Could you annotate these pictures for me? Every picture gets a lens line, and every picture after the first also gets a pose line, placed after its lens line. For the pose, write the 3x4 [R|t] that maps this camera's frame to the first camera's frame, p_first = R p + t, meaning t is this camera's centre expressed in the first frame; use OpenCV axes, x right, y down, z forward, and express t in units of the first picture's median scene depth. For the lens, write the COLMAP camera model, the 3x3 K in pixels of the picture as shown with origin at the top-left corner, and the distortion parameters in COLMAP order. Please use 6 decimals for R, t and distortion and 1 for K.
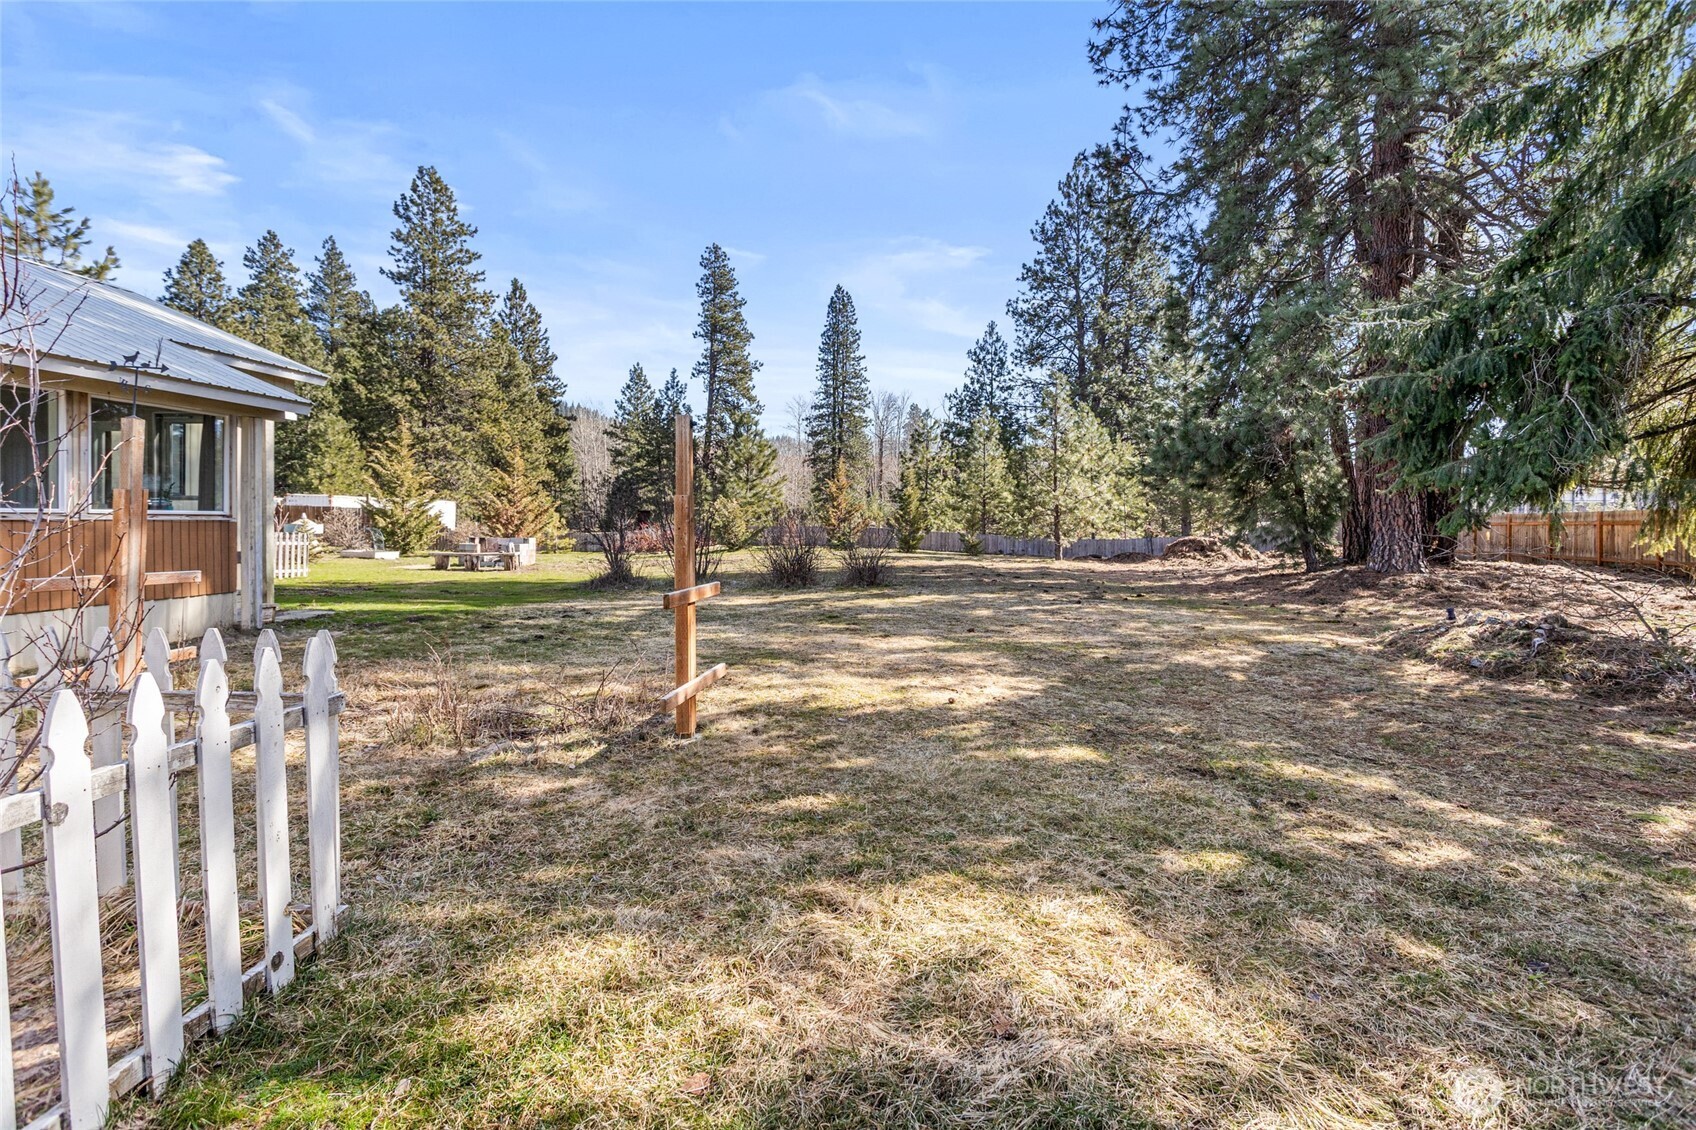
lens RADIAL K [[802.5, 0, 853.7], [0, 802.5, 524.8], [0, 0, 1]] dist [0.001881, 0.000180]
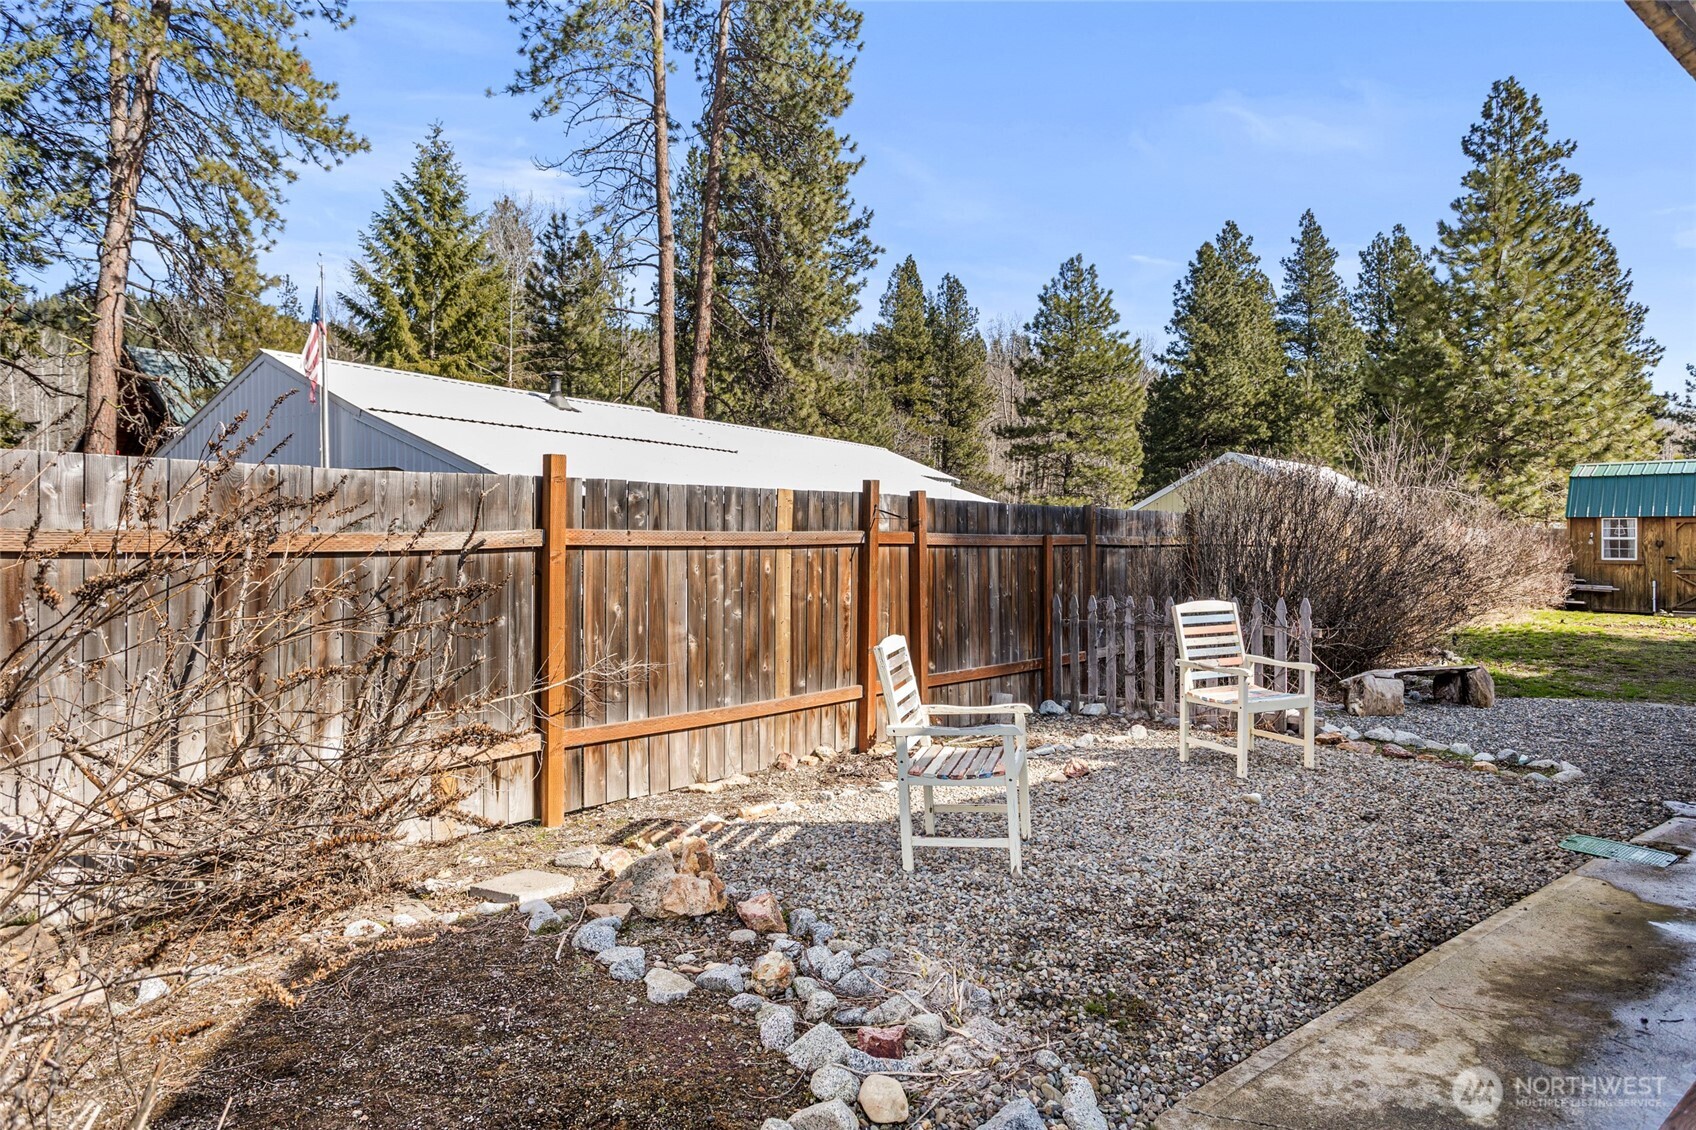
lens RADIAL K [[1021.4, 0, 858.3], [0, 1021.4, 531.5], [0, 0, 1]] dist [-0.009112, -0.002665]
pose [[0.669919, -0.004991, -0.742418, -0.229015], [-0.008276, 0.999865, -0.014190, -0.006005], [0.742389, 0.015650, 0.669787, -0.072132]]
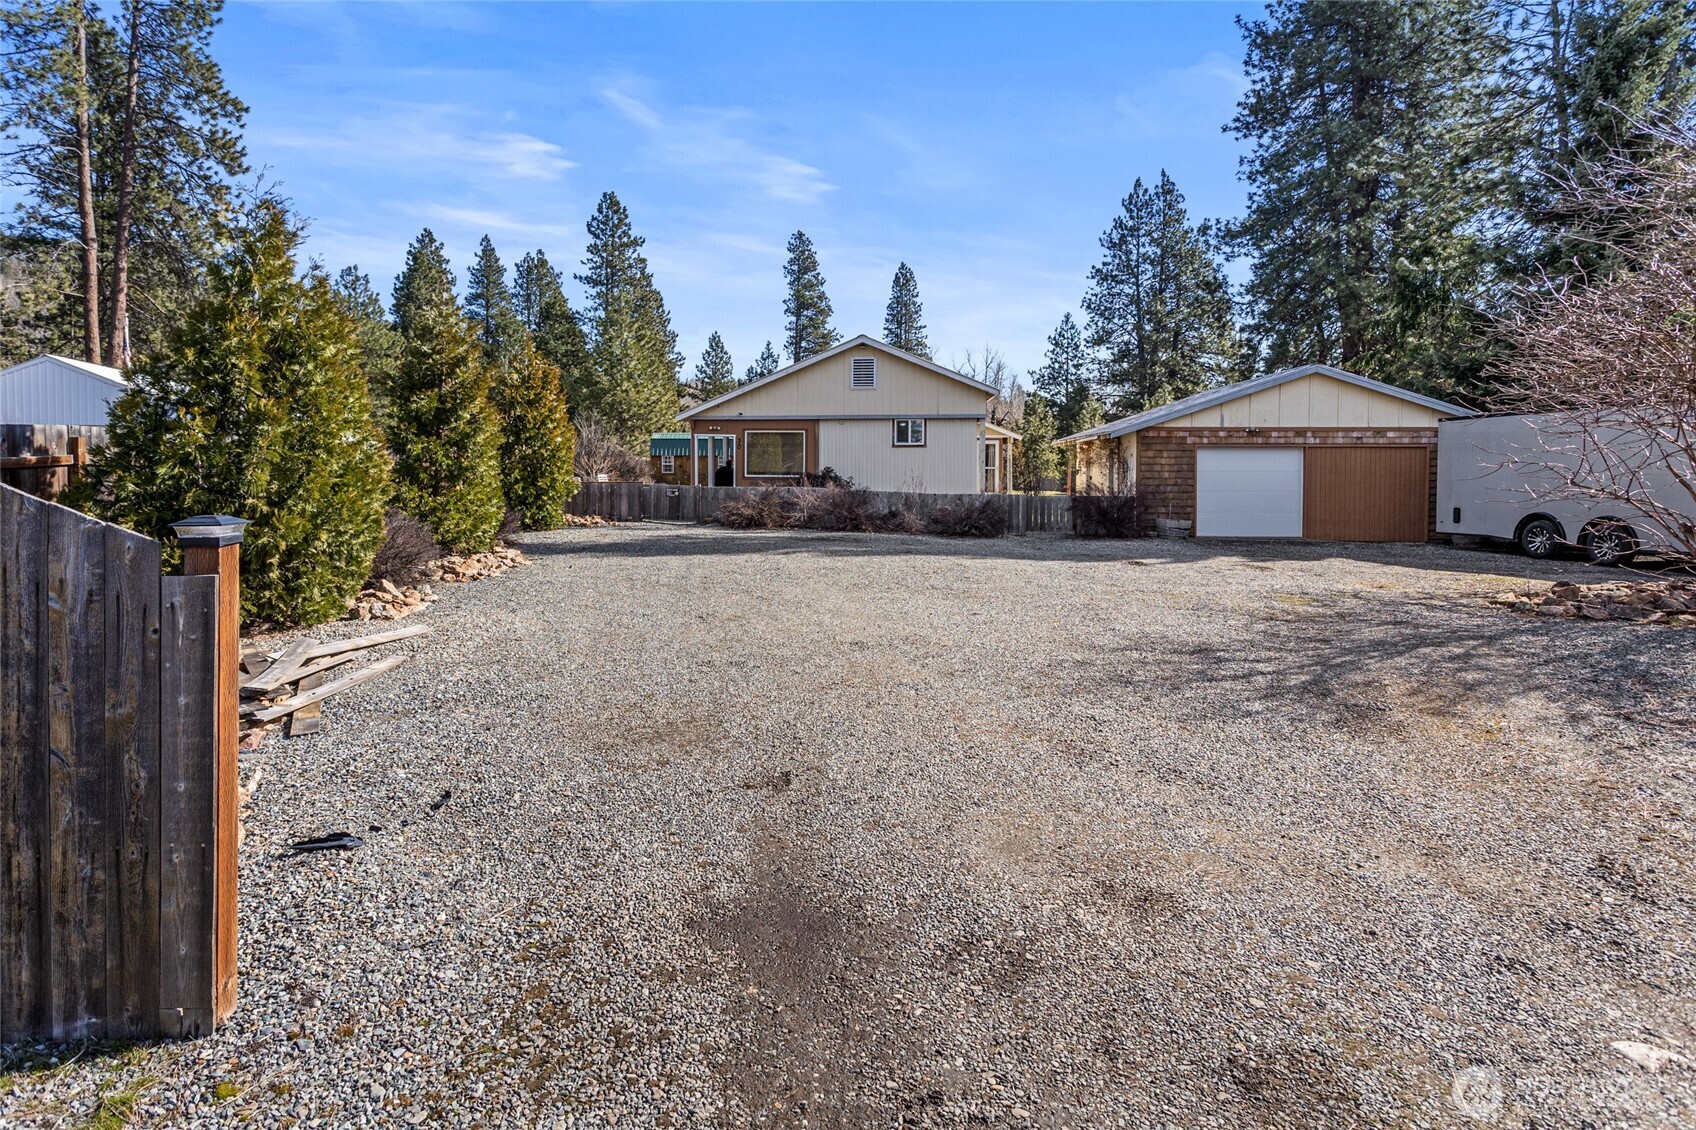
lens RADIAL K [[870.3, 0, 786.4], [0, 870.3, 486.8], [0, 0, 1]] dist [-0.011584, 0.012252]
pose [[0.998645, -0.000638, -0.052042, -0.179534], [0.001274, 0.999925, 0.012206, -0.000884], [0.052031, -0.012256, 0.998570, -0.343042]]
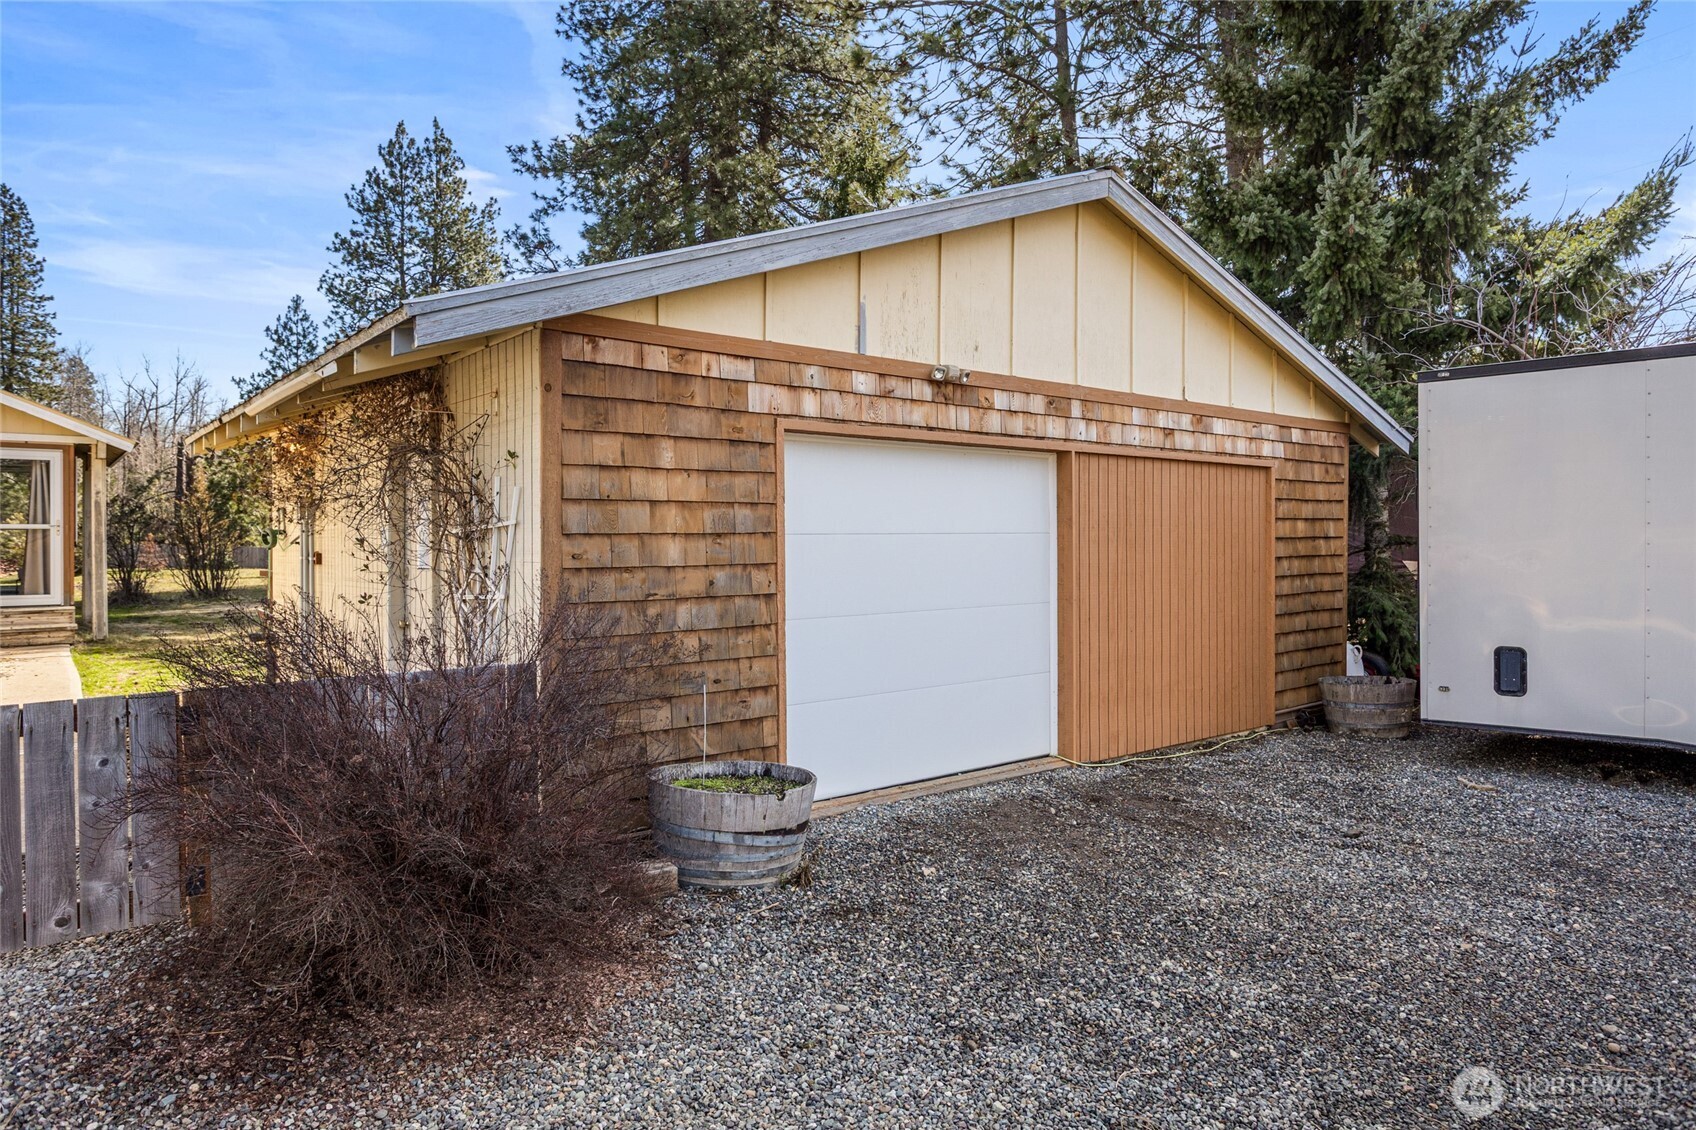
lens RADIAL K [[1021.4, 0, 838.4], [0, 1021.4, 545.8], [0, 0, 1]] dist [-0.009112, -0.002665]
pose [[0.738642, -0.014766, 0.673936, -0.118901], [0.009139, 0.999888, 0.011891, -0.002163], [-0.674036, -0.002624, 0.738694, -0.143145]]
